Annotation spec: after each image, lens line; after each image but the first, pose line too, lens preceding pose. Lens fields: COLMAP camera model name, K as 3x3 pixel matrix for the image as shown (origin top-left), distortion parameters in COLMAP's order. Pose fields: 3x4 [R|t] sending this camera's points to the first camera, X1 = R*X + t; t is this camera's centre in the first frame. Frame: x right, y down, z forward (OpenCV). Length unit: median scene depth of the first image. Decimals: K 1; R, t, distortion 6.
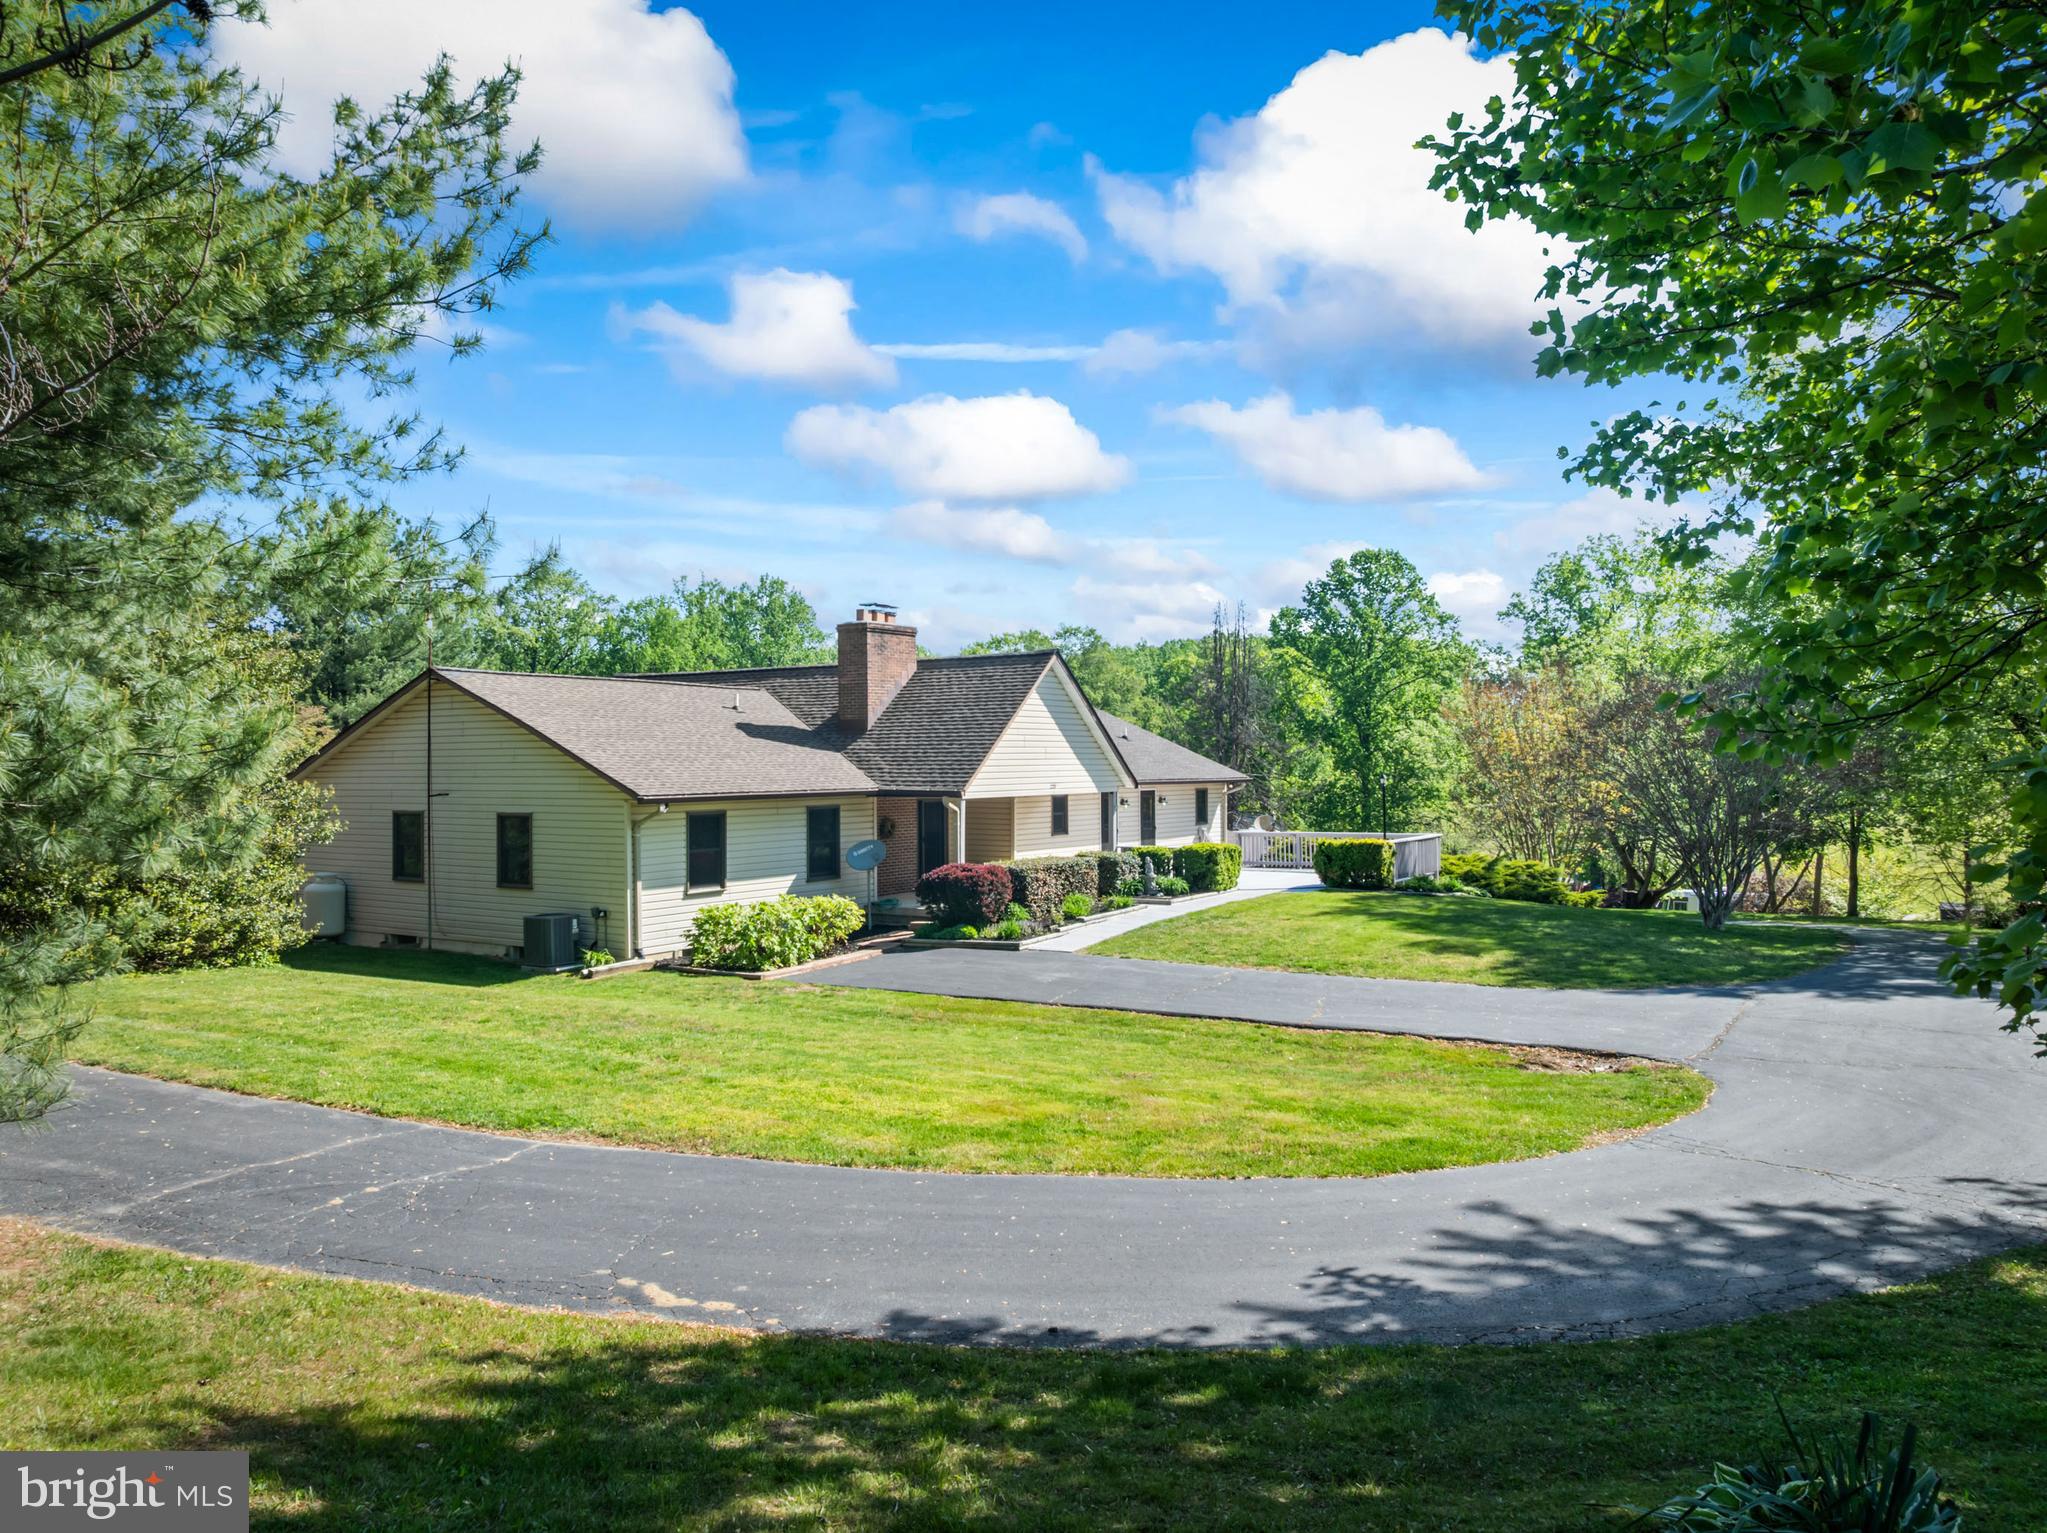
lens RADIAL K [[1442.2, 0, 1039.4], [0, 1442.2, 766.0], [0, 0, 1]] dist [-0.026917, 0.014358]
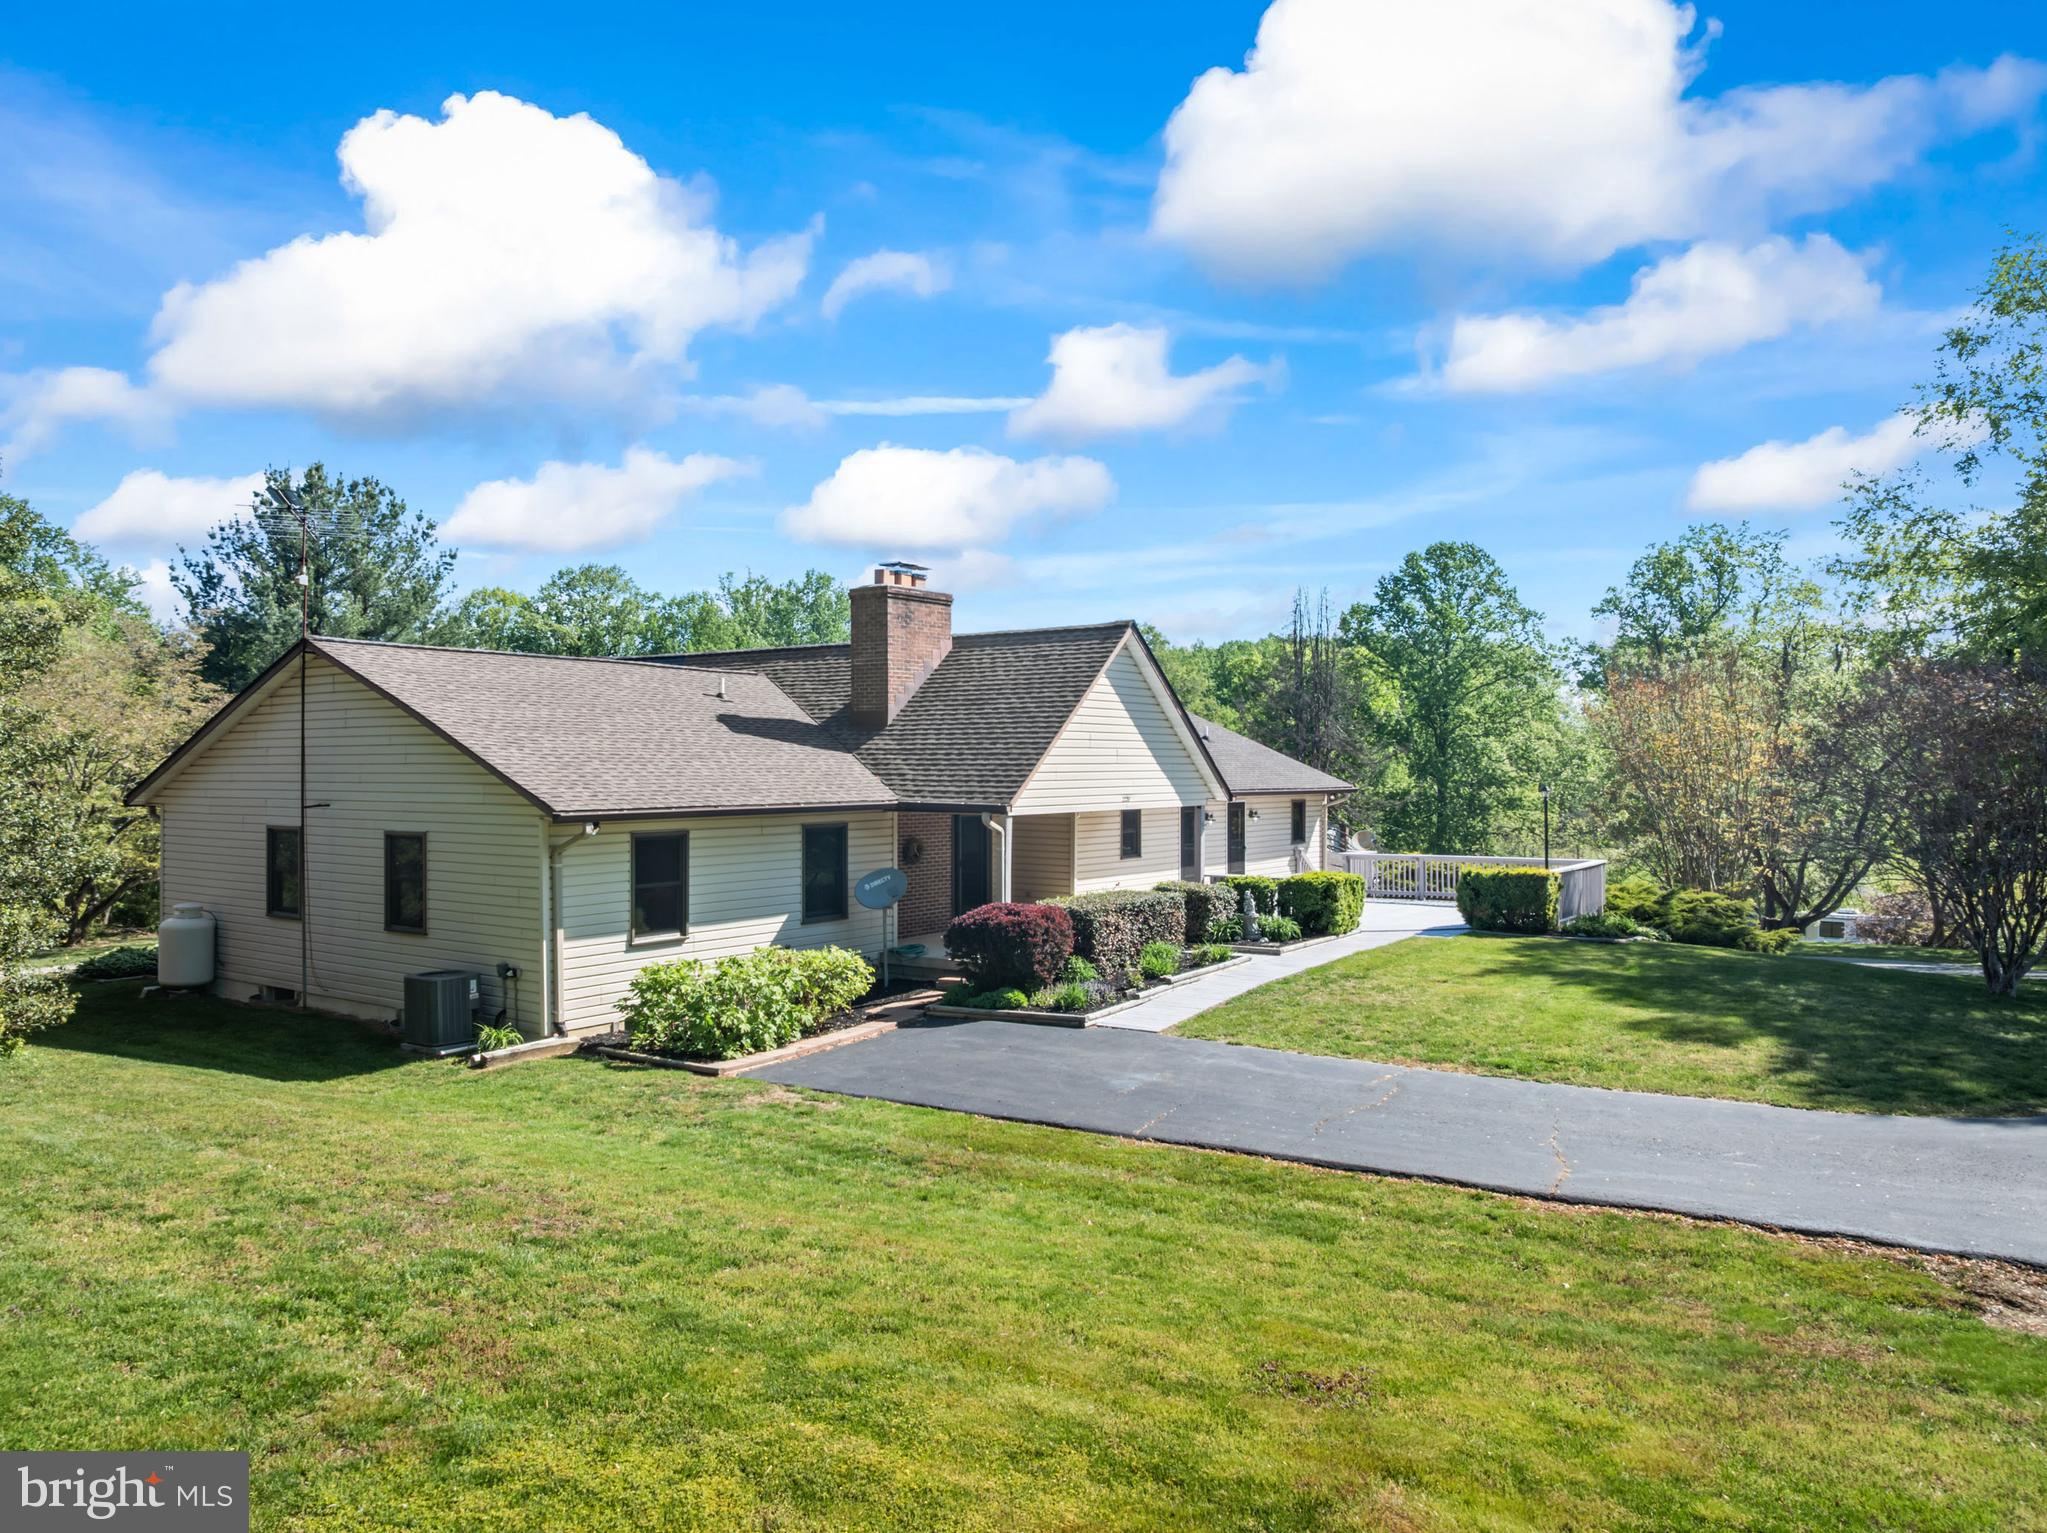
lens RADIAL K [[1442.2, 0, 1026.0], [0, 1442.2, 769.3], [0, 0, 1]] dist [-0.026917, 0.014358]
pose [[0.998965, 0.006580, -0.045004, -0.010000], [-0.006586, 0.999978, 0.000013, -0.001481], [0.045003, 0.000284, 0.998987, 0.236900]]
